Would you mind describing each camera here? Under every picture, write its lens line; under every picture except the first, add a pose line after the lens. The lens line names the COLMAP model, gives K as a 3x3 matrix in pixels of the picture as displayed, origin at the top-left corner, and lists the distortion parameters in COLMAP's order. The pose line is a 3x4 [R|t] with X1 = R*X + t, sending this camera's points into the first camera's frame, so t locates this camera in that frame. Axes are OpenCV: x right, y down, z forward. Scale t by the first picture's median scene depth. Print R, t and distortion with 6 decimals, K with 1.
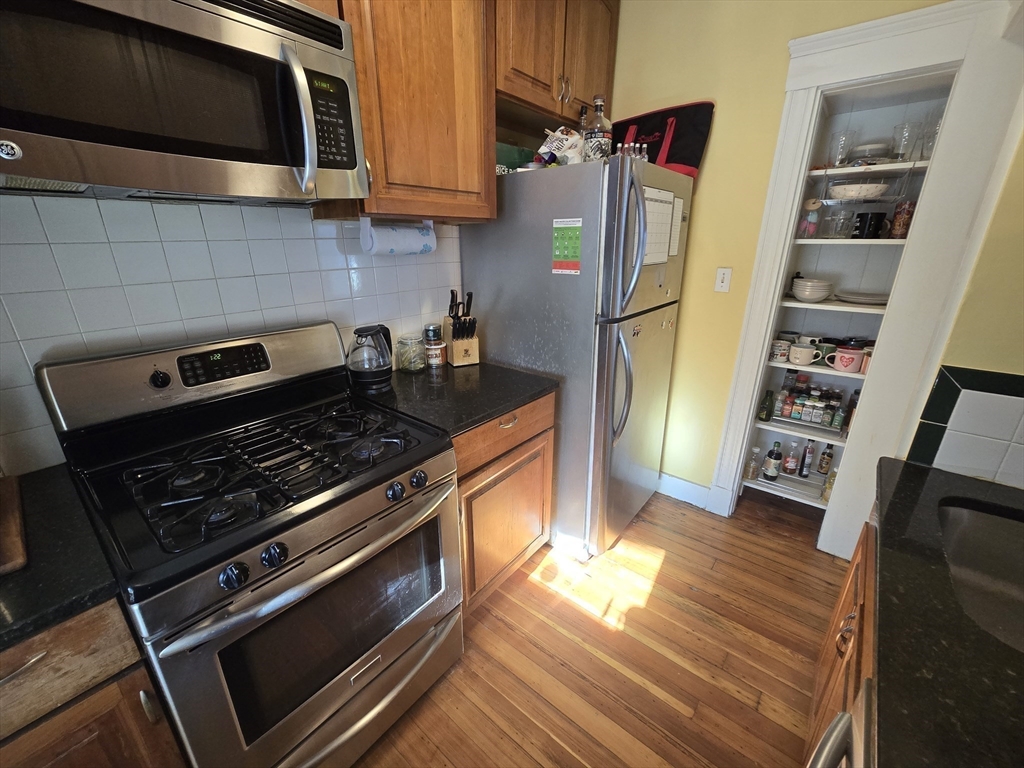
lens RADIAL K [[420.0, 0, 510.7], [0, 420.0, 384.2], [0, 0, 1]] dist [-0.004870, 0.001120]
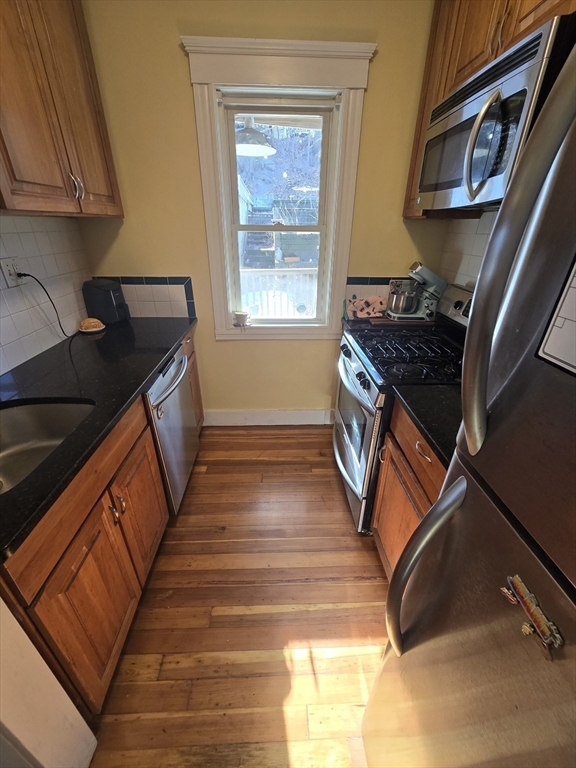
lens RADIAL K [[315.0, 0, 286.3], [0, 315.0, 382.9], [0, 0, 1]] dist [-0.004870, 0.001120]
pose [[-0.744690, 0.299911, -0.596230, 0.455550], [-0.223525, 0.729682, 0.646221, -0.309246], [0.628867, 0.614506, -0.476349, 0.841436]]
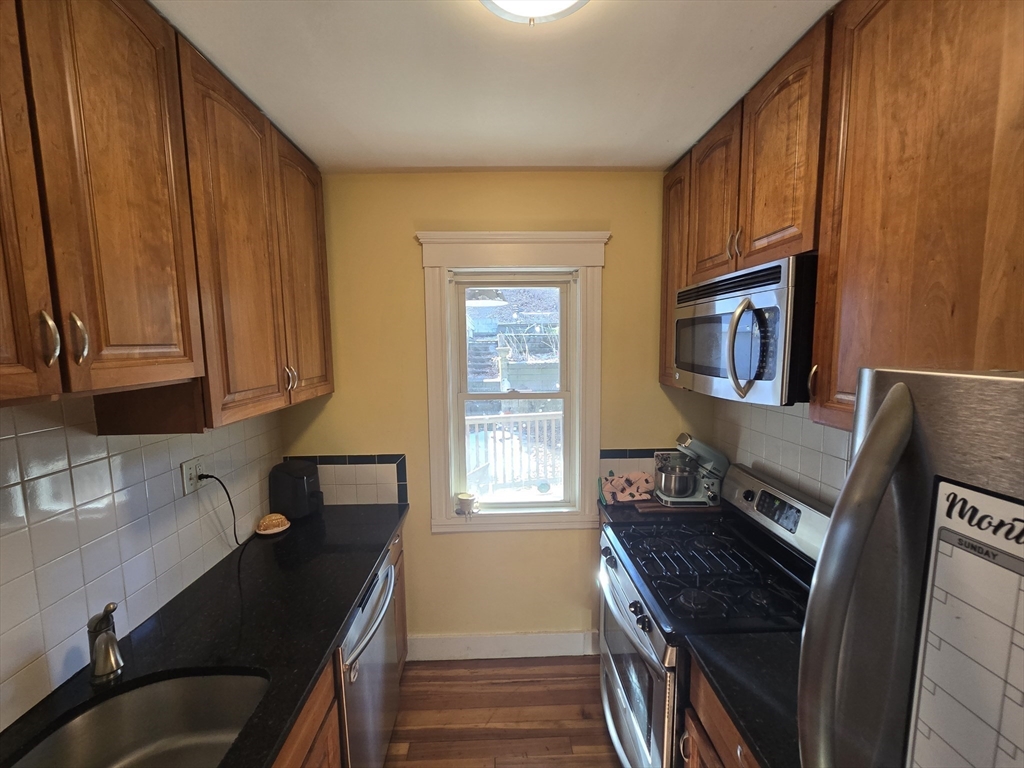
lens RADIAL K [[420.0, 0, 509.5], [0, 420.0, 385.5], [0, 0, 1]] dist [-0.004870, 0.001120]
pose [[-0.748501, 0.083202, -0.657894, 0.477481], [-0.202303, 0.916153, 0.346029, -0.436670], [0.631522, 0.392097, -0.668909, 0.778204]]
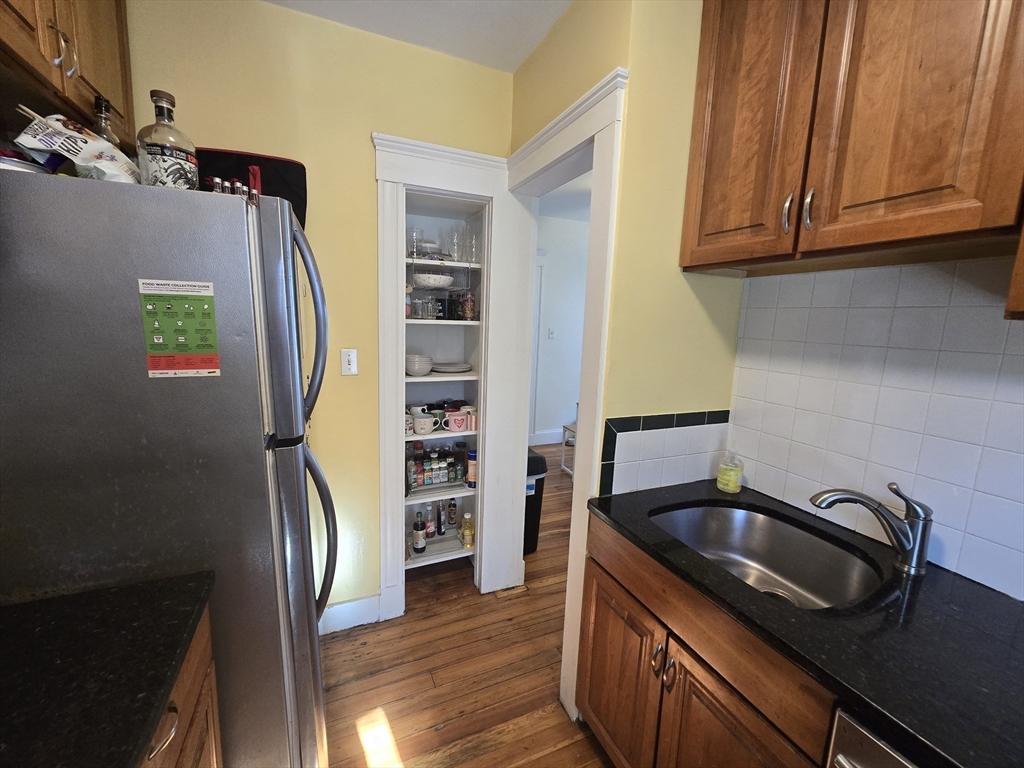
lens RADIAL K [[420.0, 0, 507.0], [0, 420.0, 385.3], [0, 0, 1]] dist [-0.004870, 0.001120]
pose [[0.452543, -0.123941, 0.883088, -0.143903], [0.260208, 0.965550, 0.002170, -0.125164], [-0.852934, 0.228804, 0.469203, 0.336563]]
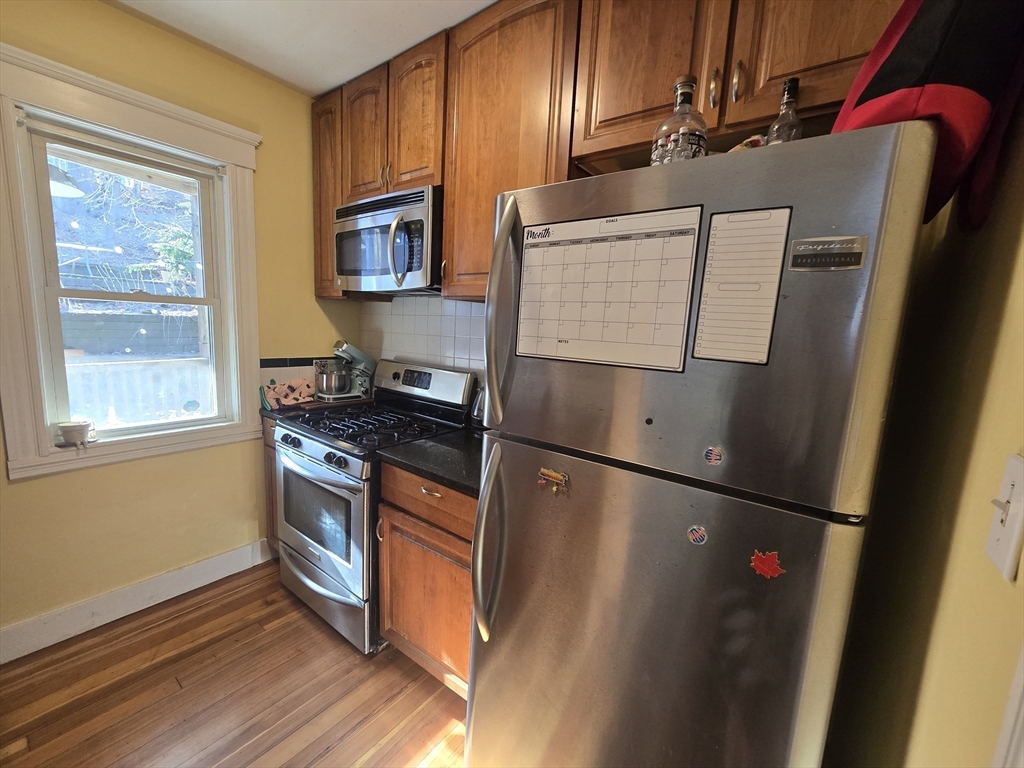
lens RADIAL K [[420.0, 0, 510.1], [0, 420.0, 386.5], [0, 0, 1]] dist [-0.004870, 0.001120]
pose [[0.037435, 0.155833, -0.987074, 0.739627], [-0.376486, 0.917182, 0.130521, -0.265585], [0.925666, 0.366733, 0.093004, 0.796893]]
